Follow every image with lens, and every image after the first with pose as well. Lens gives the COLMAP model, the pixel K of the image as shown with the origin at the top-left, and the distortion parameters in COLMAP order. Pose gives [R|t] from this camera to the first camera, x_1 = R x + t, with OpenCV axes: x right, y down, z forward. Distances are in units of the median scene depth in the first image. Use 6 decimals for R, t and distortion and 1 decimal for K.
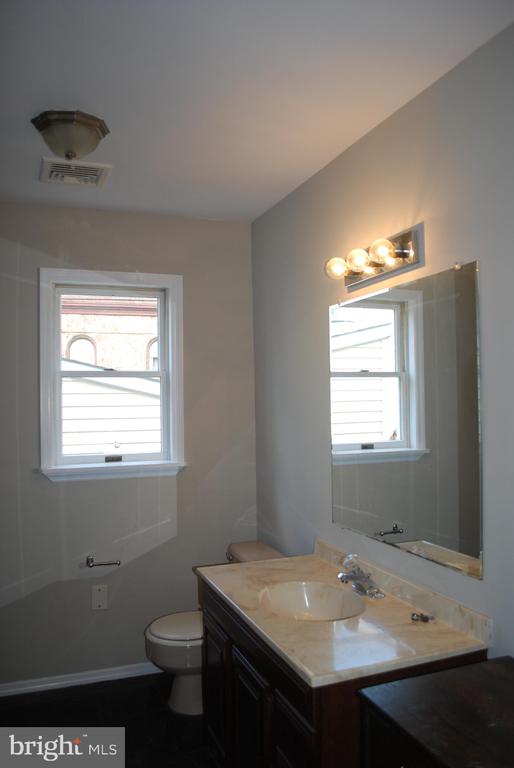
lens RADIAL K [[612.9, 0, 277.8], [0, 612.9, 397.6], [0, 0, 1]] dist [-0.104226, 0.058703]
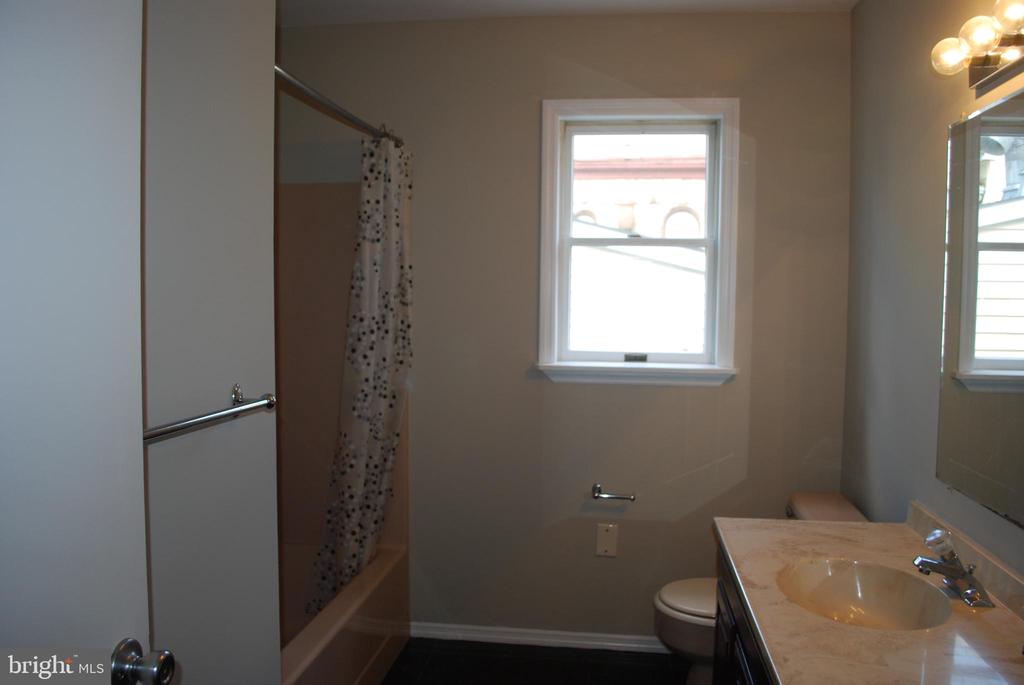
lens RADIAL K [[817.2, 0, 512.0], [0, 817.2, 342.5], [0, 0, 1]] dist [-0.104226, 0.058703]
pose [[0.869505, 0.054668, -0.490889, 0.085981], [-0.022450, 0.997203, 0.071287, 0.016288], [0.493414, -0.050964, 0.868300, 0.073234]]
